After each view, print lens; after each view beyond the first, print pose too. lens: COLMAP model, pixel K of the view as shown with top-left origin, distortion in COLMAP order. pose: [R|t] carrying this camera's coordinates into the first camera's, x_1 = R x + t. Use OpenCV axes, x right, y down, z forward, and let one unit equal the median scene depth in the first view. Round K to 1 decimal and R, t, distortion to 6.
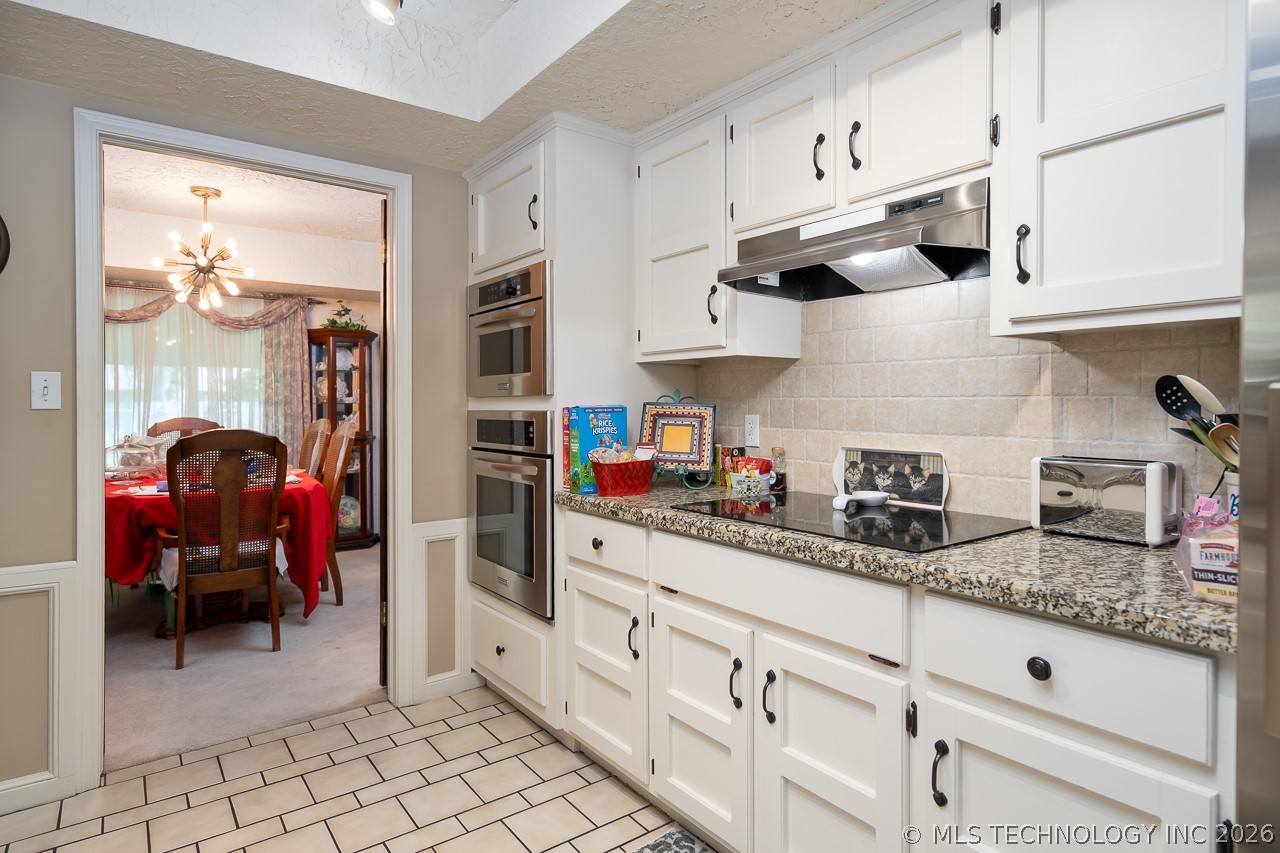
lens RADIAL K [[690.2, 0, 640.5], [0, 690.2, 412.9], [0, 0, 1]] dist [0.001199, 0.000564]
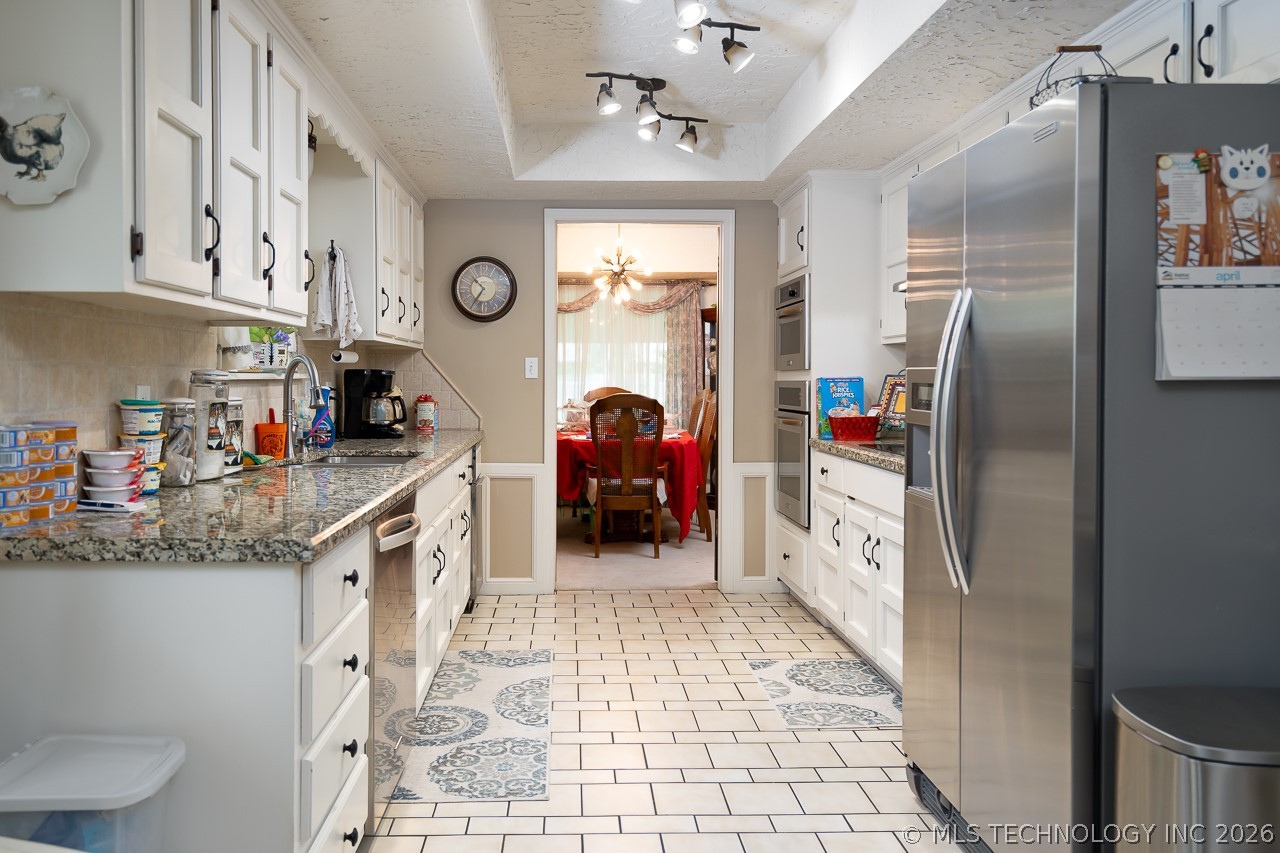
lens RADIAL K [[976.7, 0, 638.2], [0, 976.7, 396.7], [0, 0, 1]] dist [-0.000388, -0.000954]
pose [[0.838901, 0.011537, -0.544161, 0.498893], [-0.007524, 0.999926, 0.009600, 0.009923], [0.544231, -0.003959, 0.838926, -0.647983]]
